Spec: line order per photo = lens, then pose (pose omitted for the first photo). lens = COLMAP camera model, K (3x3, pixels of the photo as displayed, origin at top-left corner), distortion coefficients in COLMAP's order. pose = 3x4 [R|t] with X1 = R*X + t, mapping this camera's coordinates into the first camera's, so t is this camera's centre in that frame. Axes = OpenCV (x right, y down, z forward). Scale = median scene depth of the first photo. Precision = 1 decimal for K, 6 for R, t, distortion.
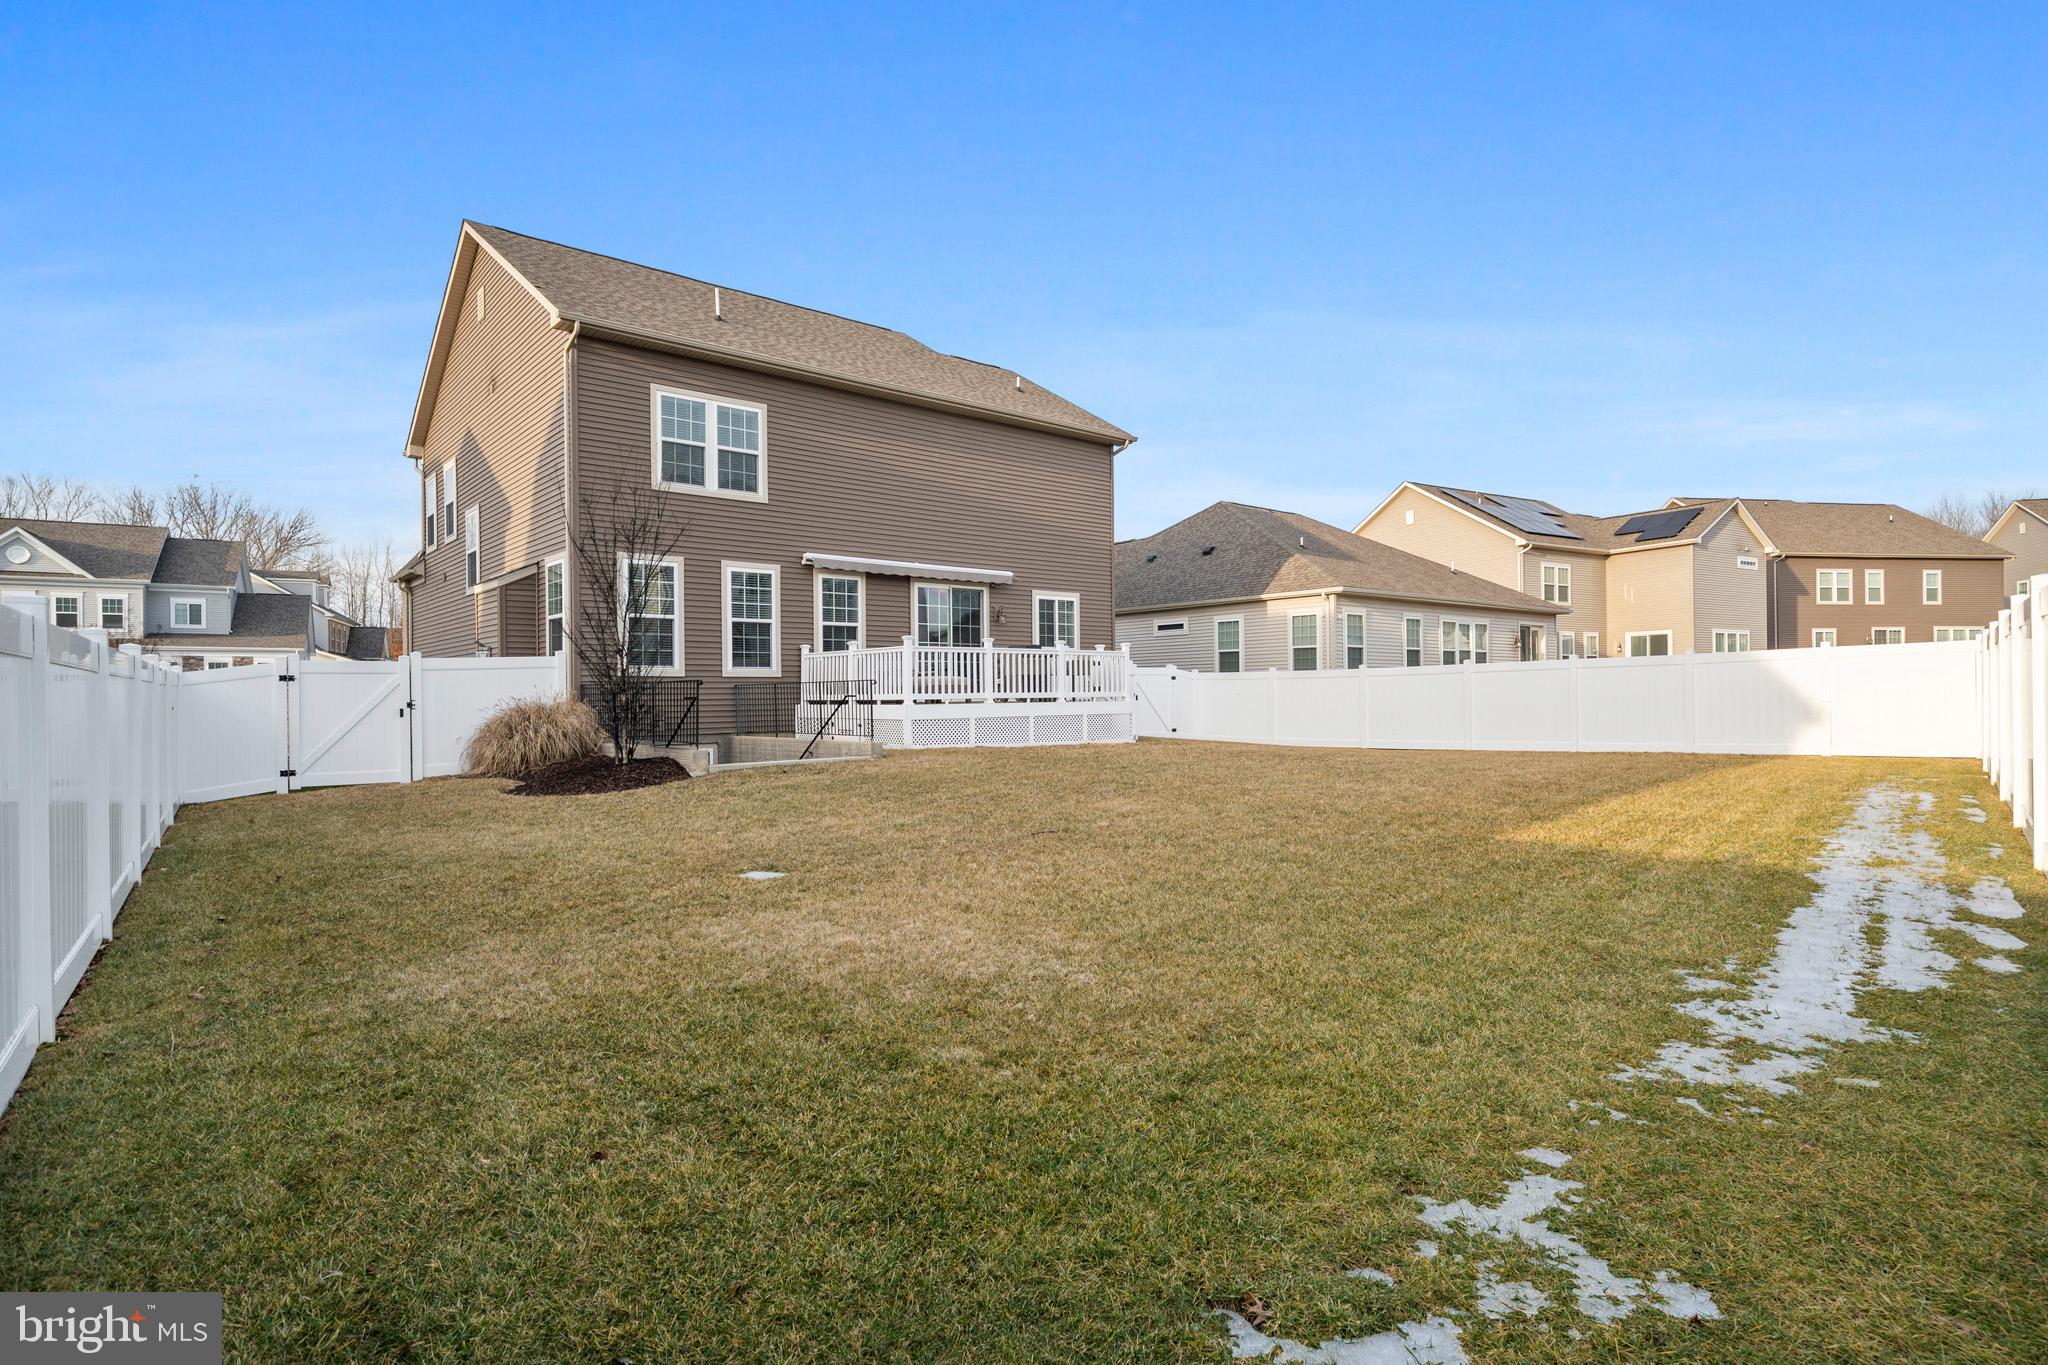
lens RADIAL K [[1072.2, 0, 1033.1], [0, 1072.2, 692.3], [0, 0, 1]] dist [-0.003128, 0.000277]
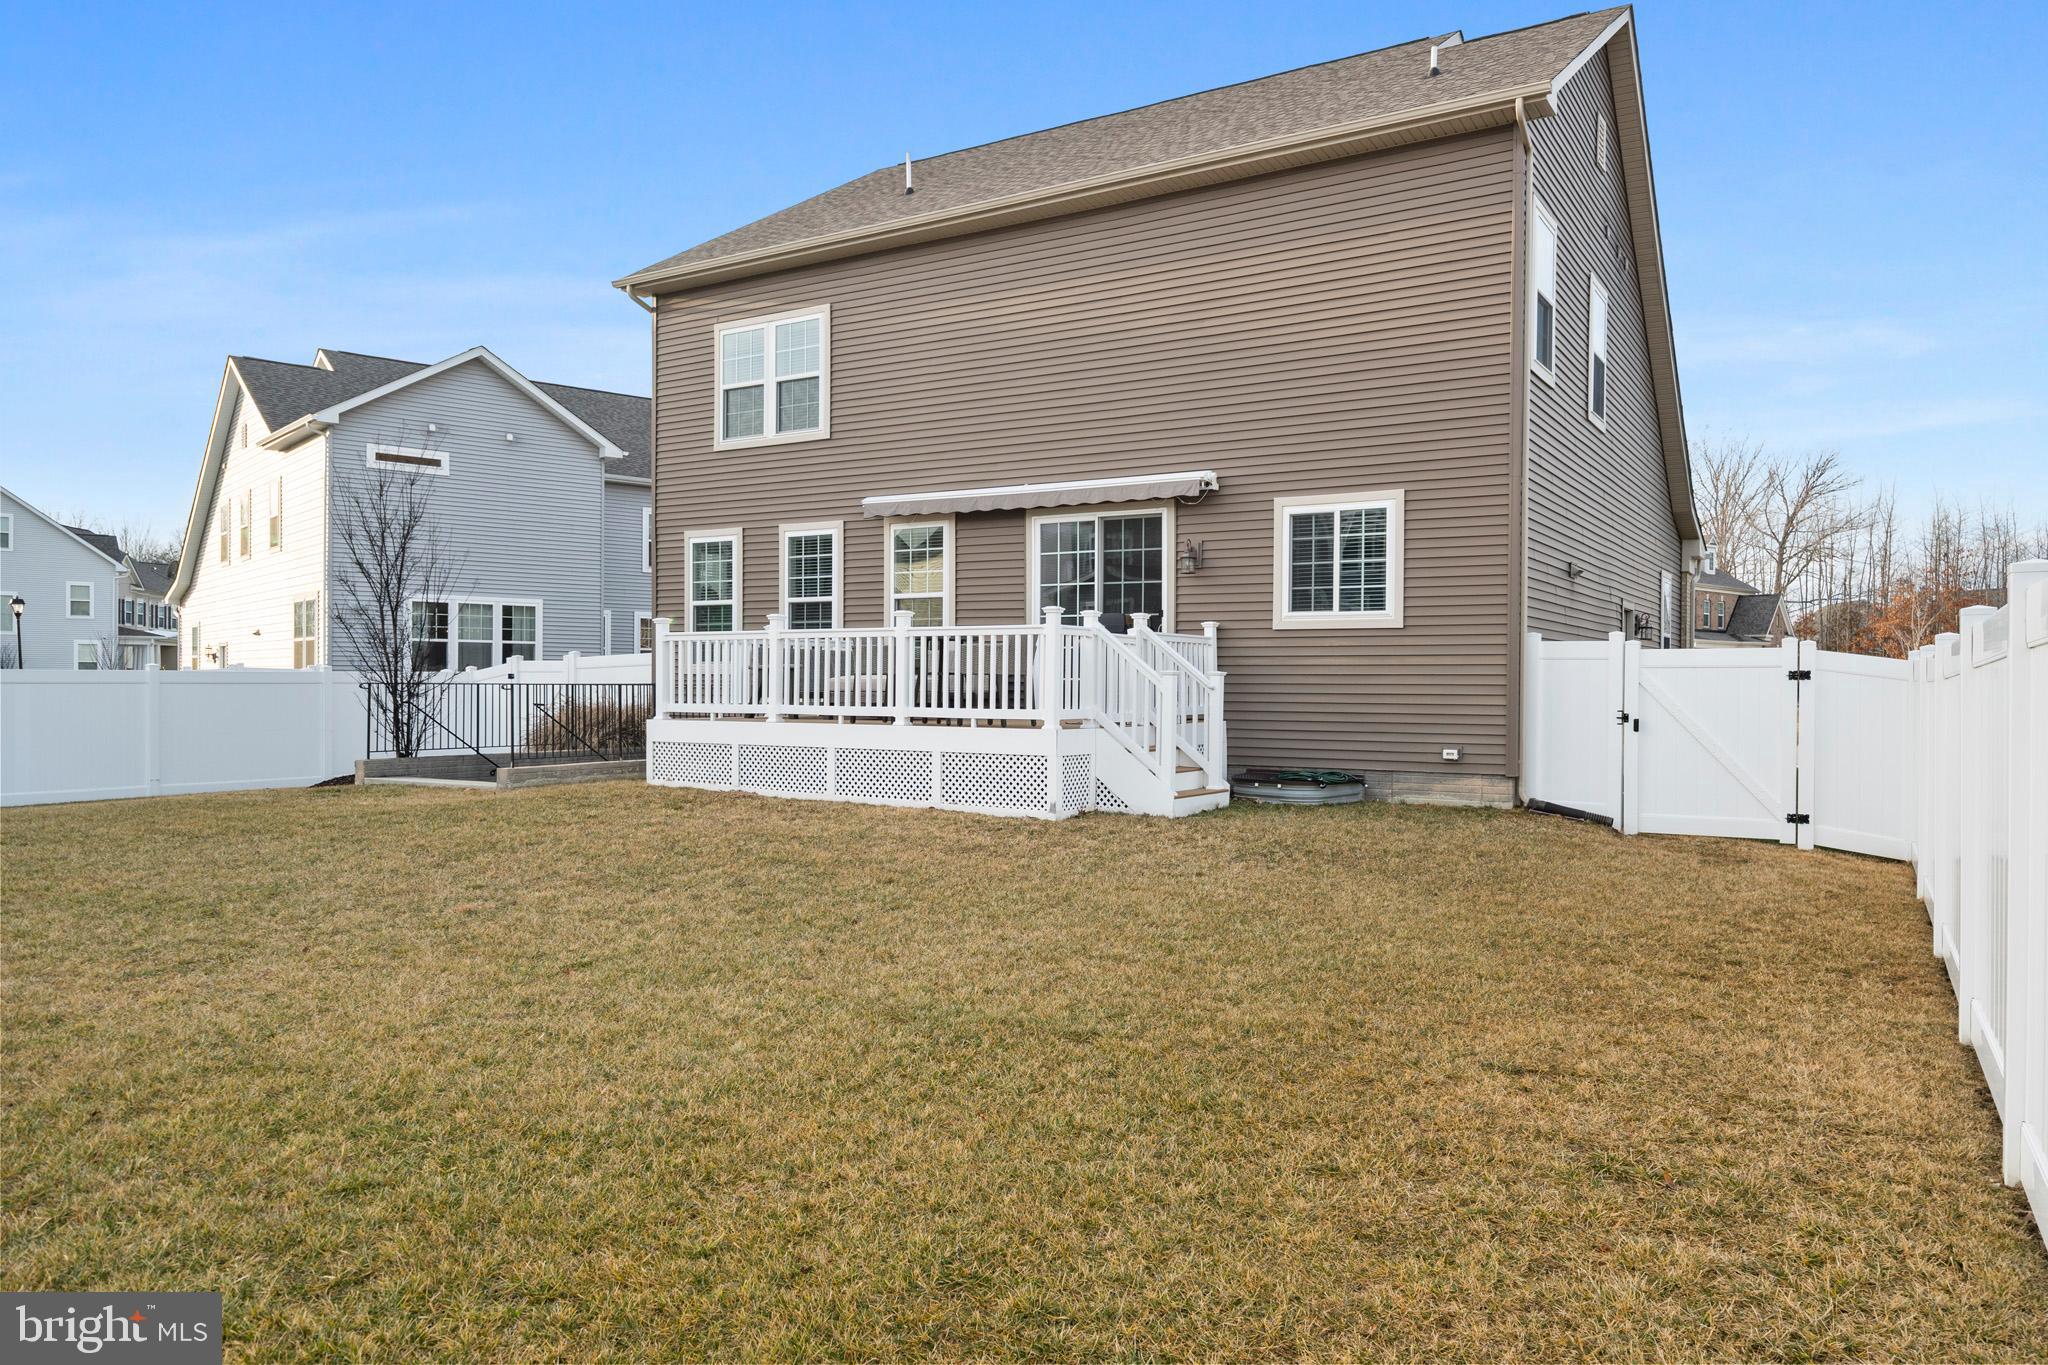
lens RADIAL K [[1380.9, 0, 1042.6], [0, 1380.9, 691.2], [0, 0, 1]] dist [-0.002584, -0.001990]
pose [[0.295447, 0.016485, -0.955217, 0.690483], [-0.007564, 0.999860, 0.014916, -0.018132], [0.955329, 0.002818, 0.295530, 0.848508]]
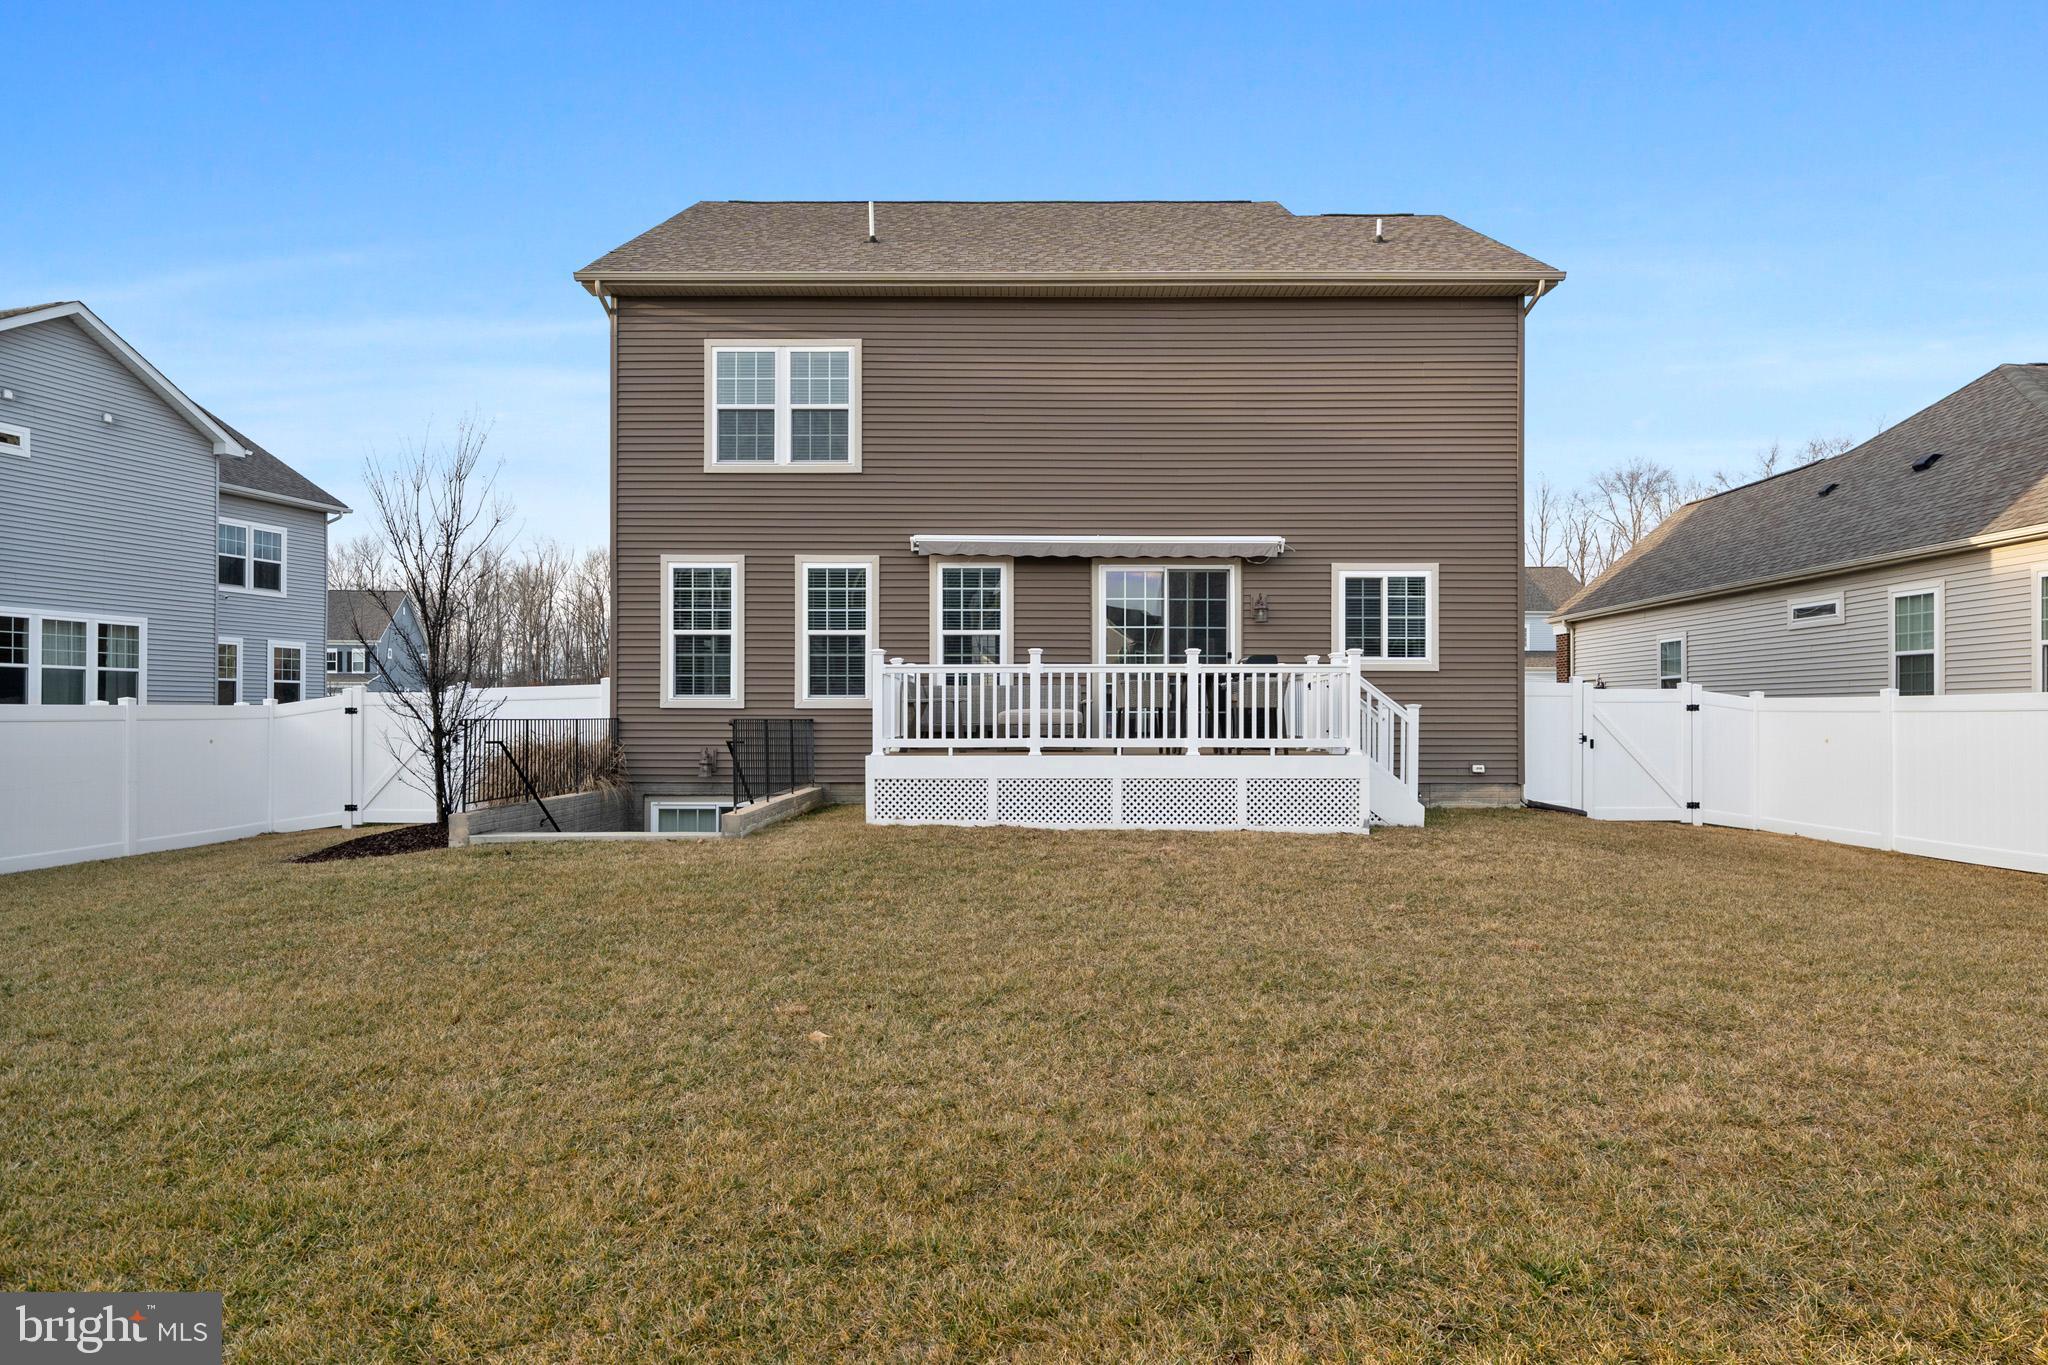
lens RADIAL K [[1198.8, 0, 1021.2], [0, 1198.8, 702.3], [0, 0, 1]] dist [0.003006, 0.001420]
pose [[0.748987, 0.001416, -0.662583, 0.375260], [-0.006810, 0.999961, -0.005560, -0.014522], [0.662549, 0.008677, 0.748968, 0.450439]]
